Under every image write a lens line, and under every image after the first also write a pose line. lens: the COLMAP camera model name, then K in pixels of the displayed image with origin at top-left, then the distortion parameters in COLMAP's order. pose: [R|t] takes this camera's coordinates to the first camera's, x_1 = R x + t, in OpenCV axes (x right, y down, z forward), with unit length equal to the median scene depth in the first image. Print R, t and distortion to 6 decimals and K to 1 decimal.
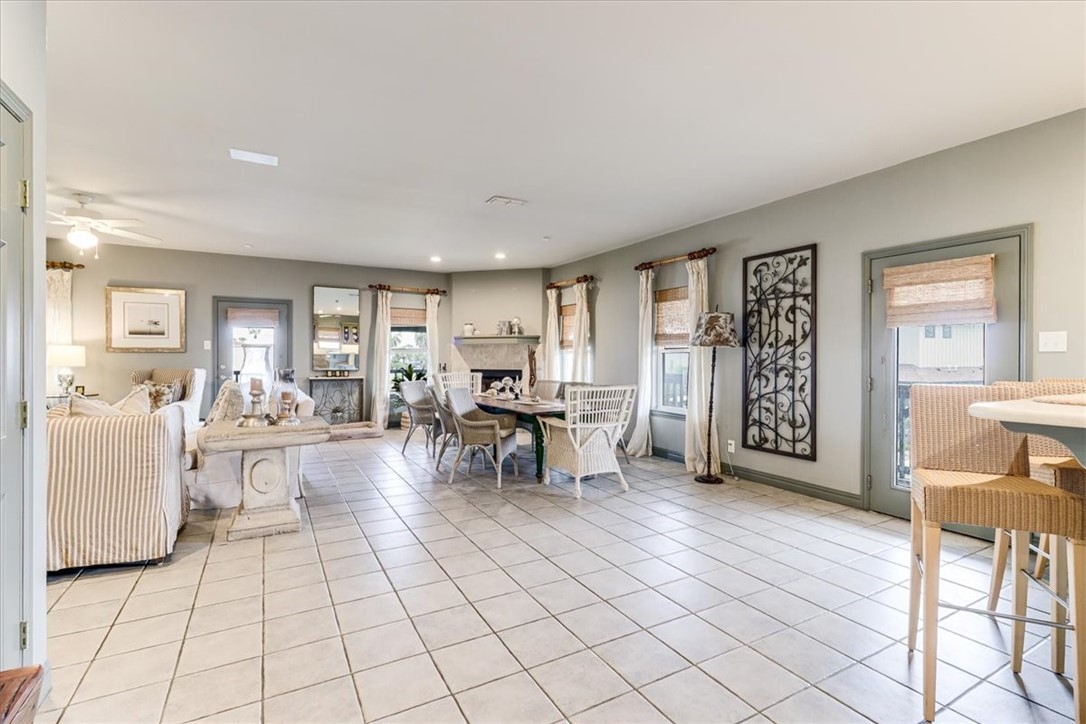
lens RADIAL K [[502.5, 0, 543.0], [0, 502.5, 362.0], [0, 0, 1]] dist [-0.001091, -0.000425]
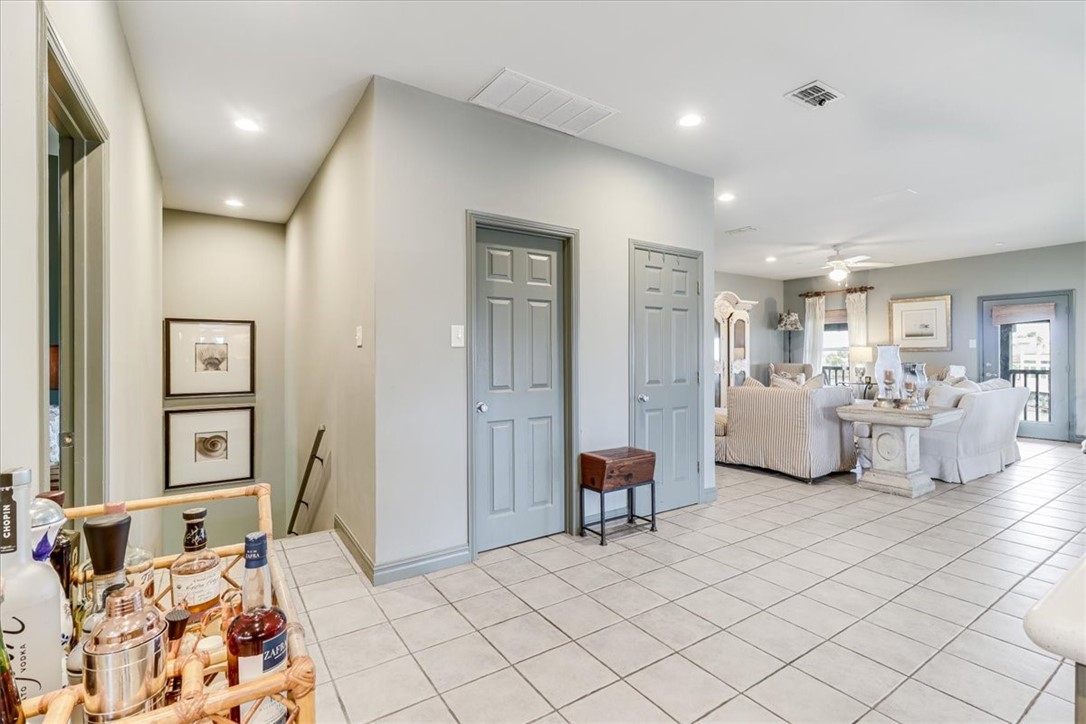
lens RADIAL K [[502.5, 0, 543.0], [0, 502.5, 362.0], [0, 0, 1]] dist [-0.001091, -0.000425]
pose [[0.083895, 0.009386, -0.996430, 0.311892], [-0.009204, 0.999920, 0.008644, 0.004180], [0.996432, 0.008446, 0.083975, 0.007265]]
